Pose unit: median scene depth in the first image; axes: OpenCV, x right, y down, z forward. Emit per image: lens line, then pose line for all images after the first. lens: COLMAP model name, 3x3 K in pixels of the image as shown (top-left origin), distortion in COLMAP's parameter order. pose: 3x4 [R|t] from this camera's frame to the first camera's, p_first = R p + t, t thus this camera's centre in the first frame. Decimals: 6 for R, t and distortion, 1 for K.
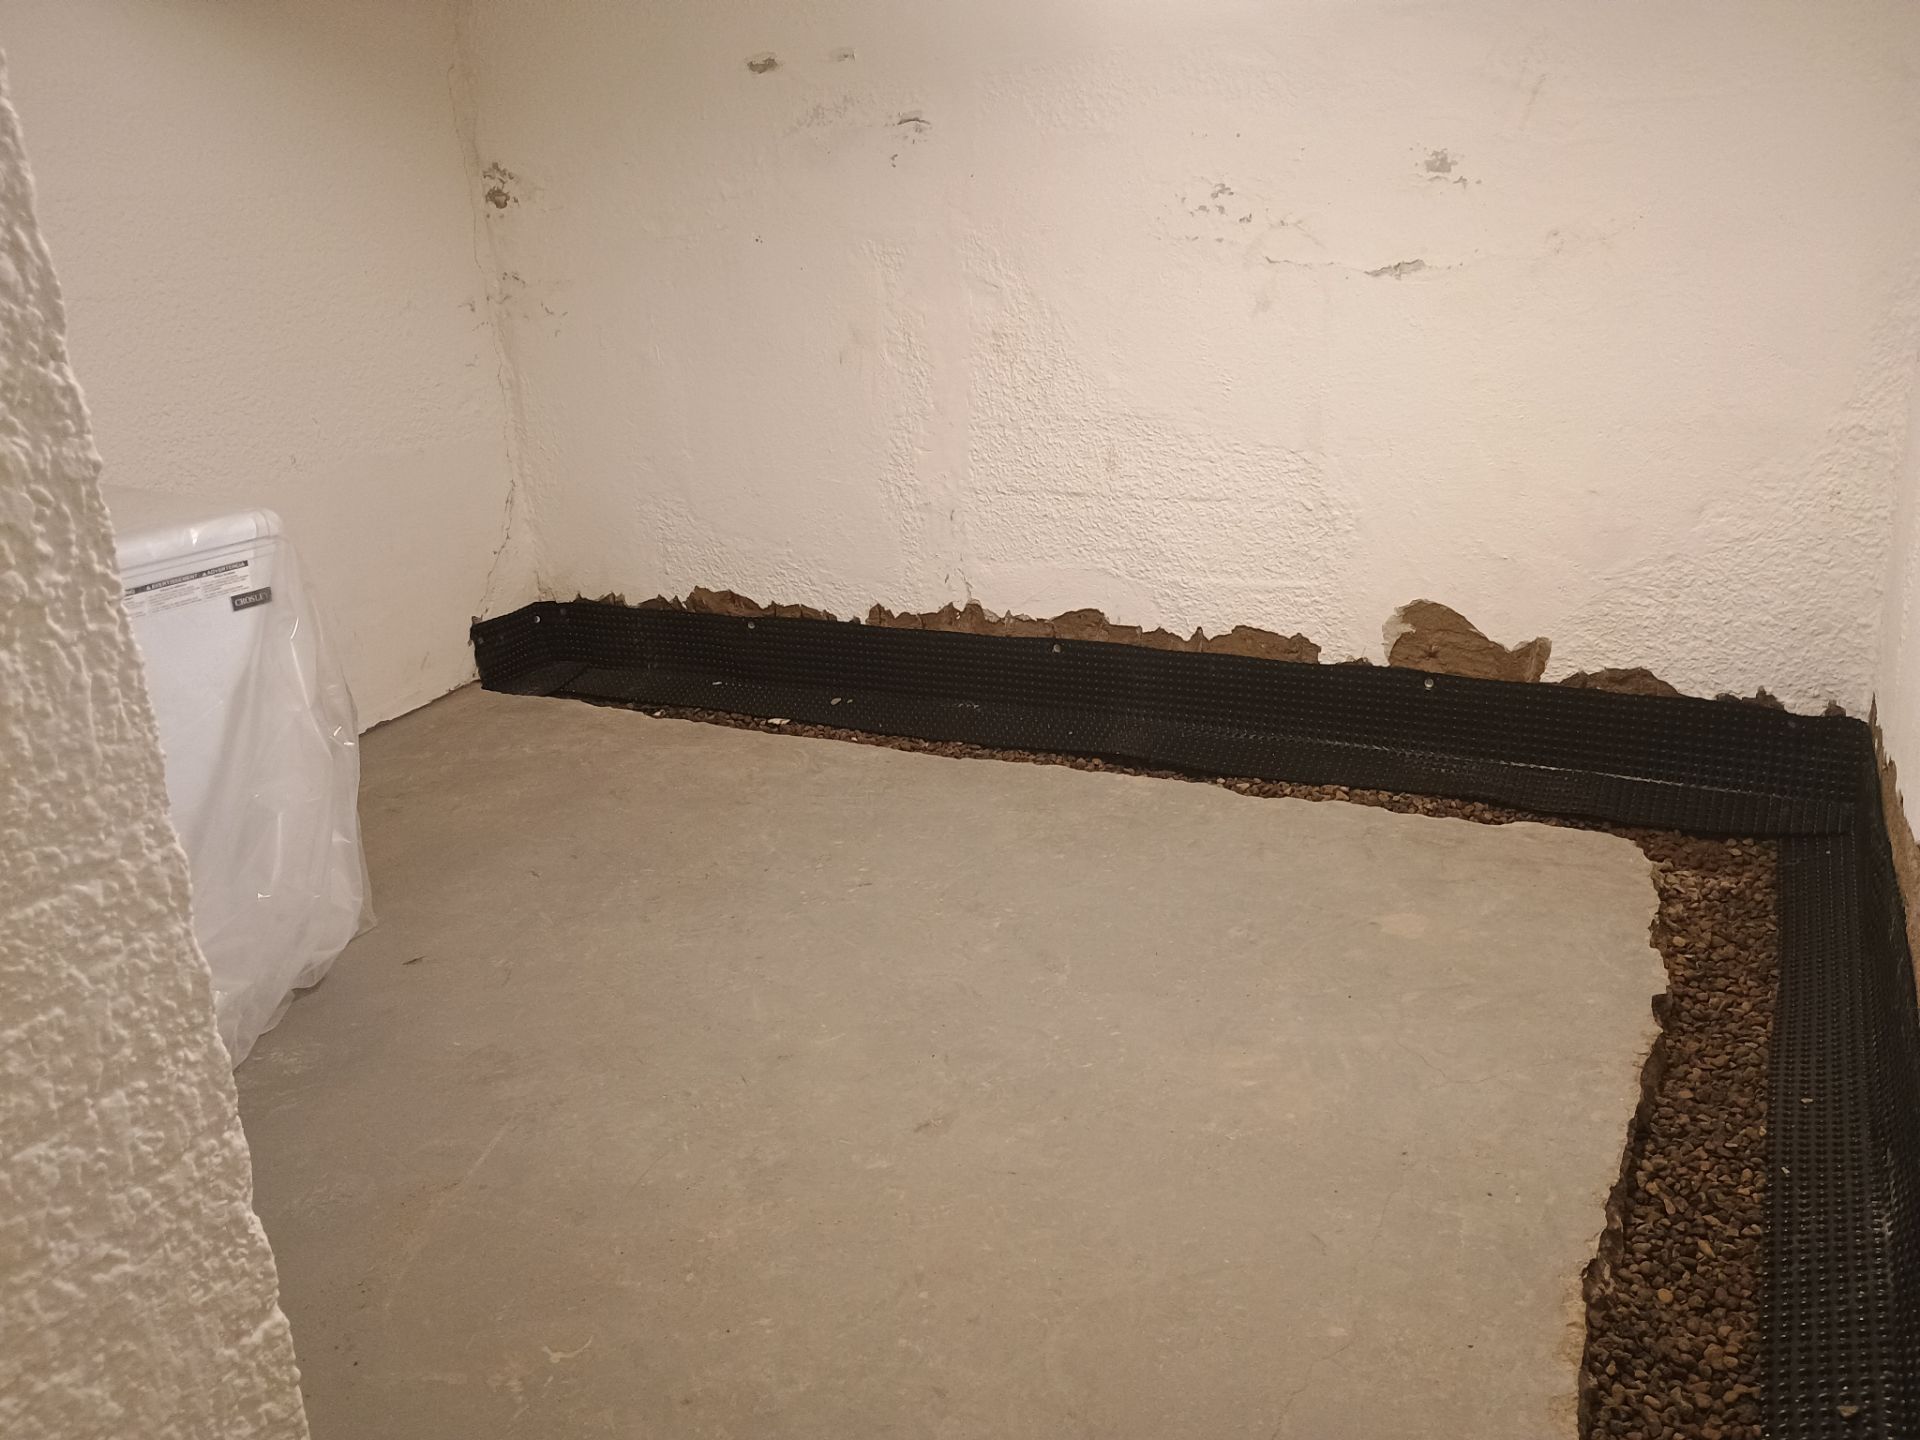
lens RADIAL K [[1706.0, 0, 956.8], [0, 1706.0, 743.0], [0, 0, 1]] dist [0.063153, -0.076720]
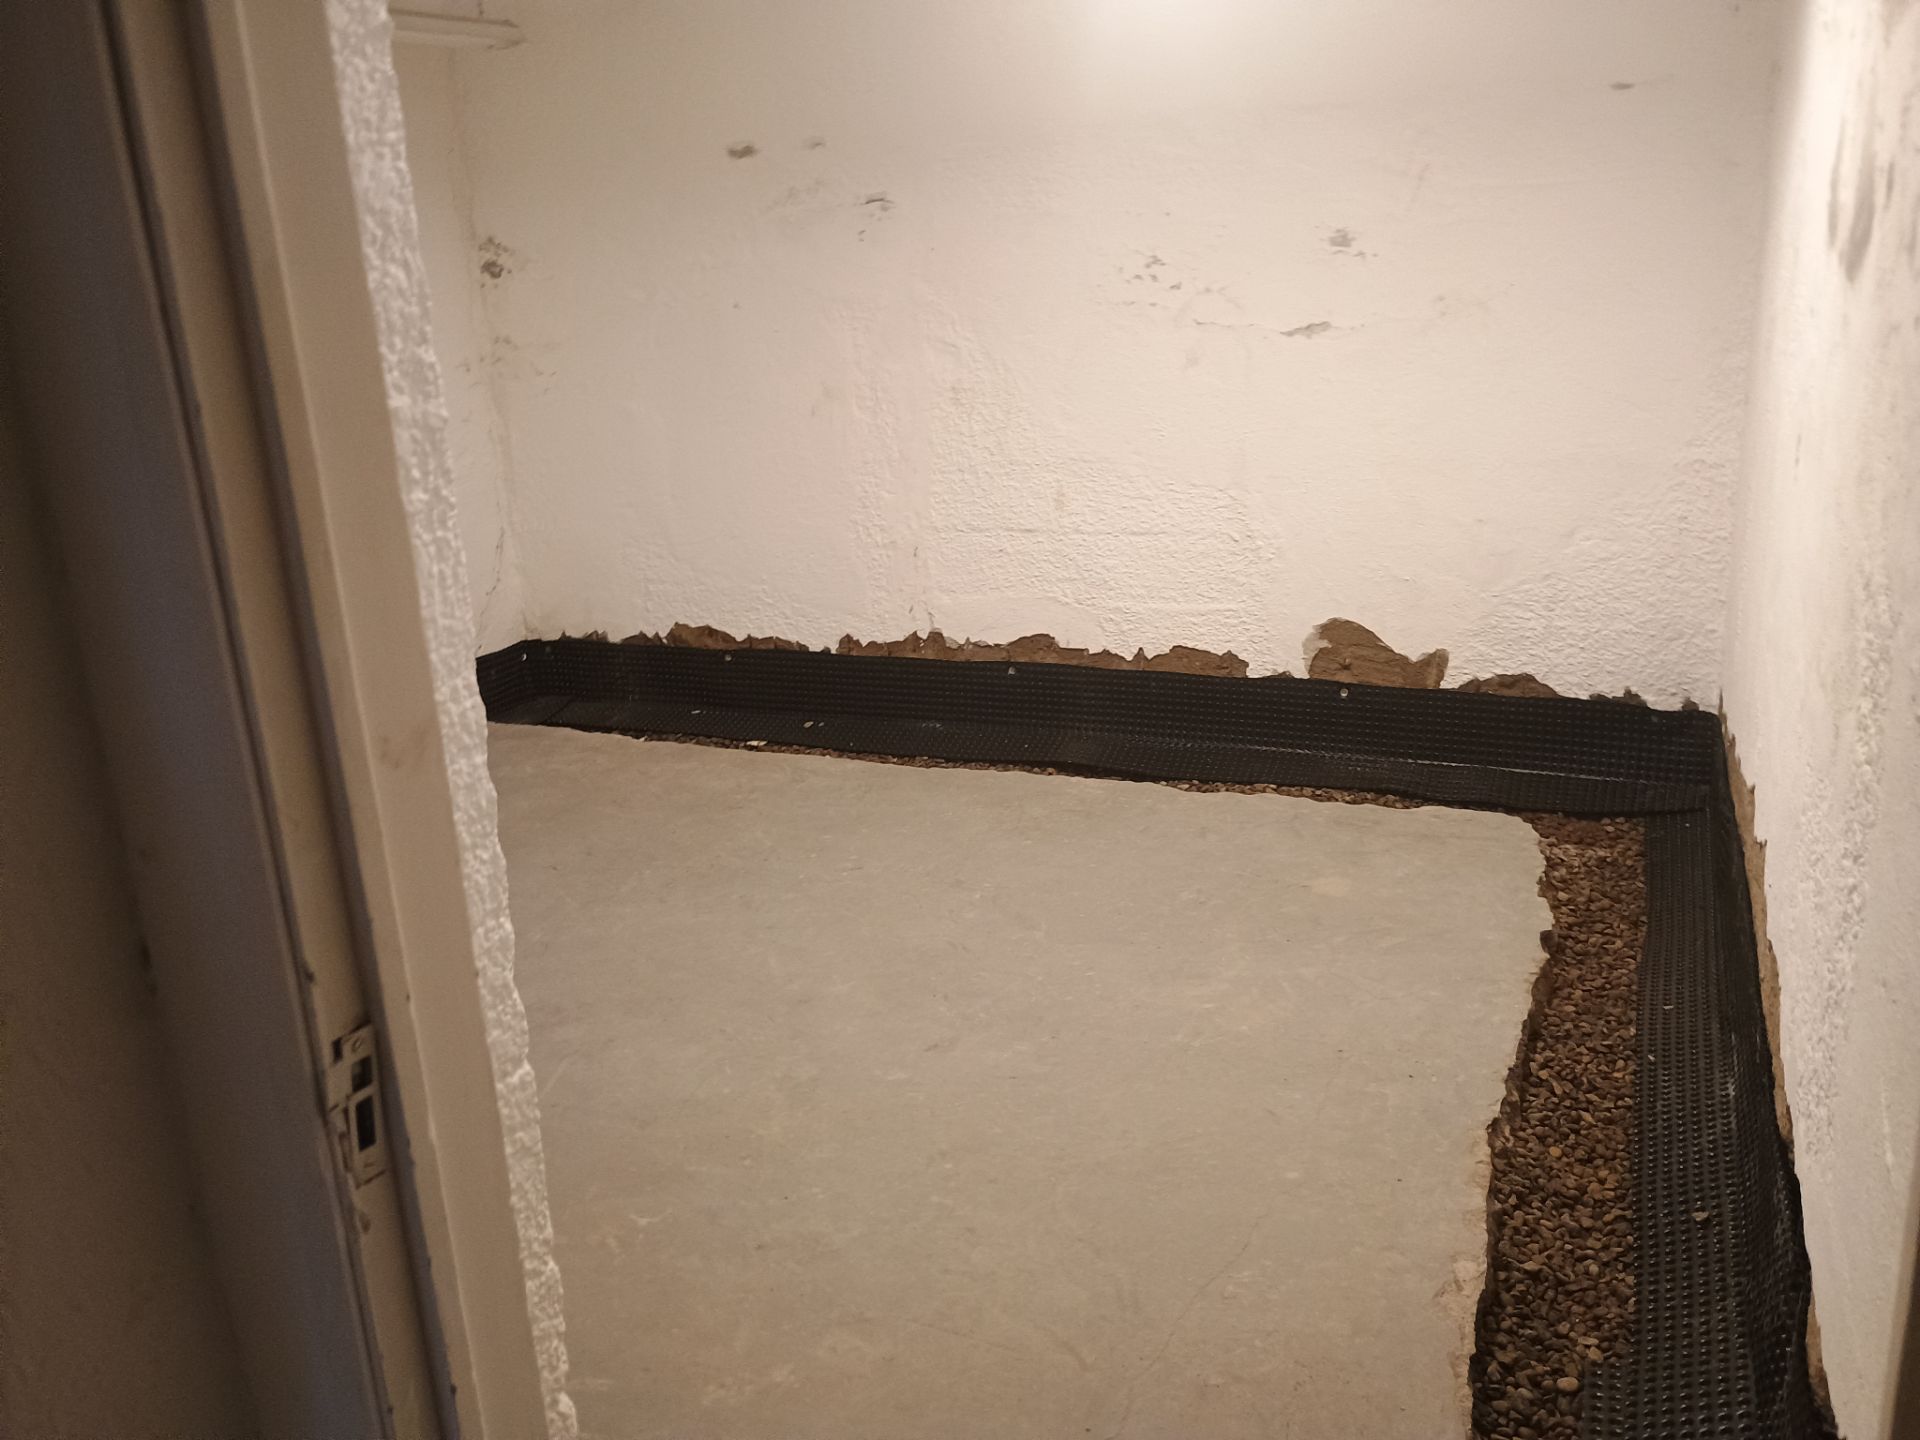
lens RADIAL K [[1741.2, 0, 966.4], [0, 1741.2, 759.8], [0, 0, 1]] dist [0.047382, 0.005606]
pose [[0.997897, -0.014834, 0.063094, -0.050388], [0.017569, 0.998919, -0.043027, 0.058869], [-0.062388, 0.044045, 0.997080, -0.142517]]
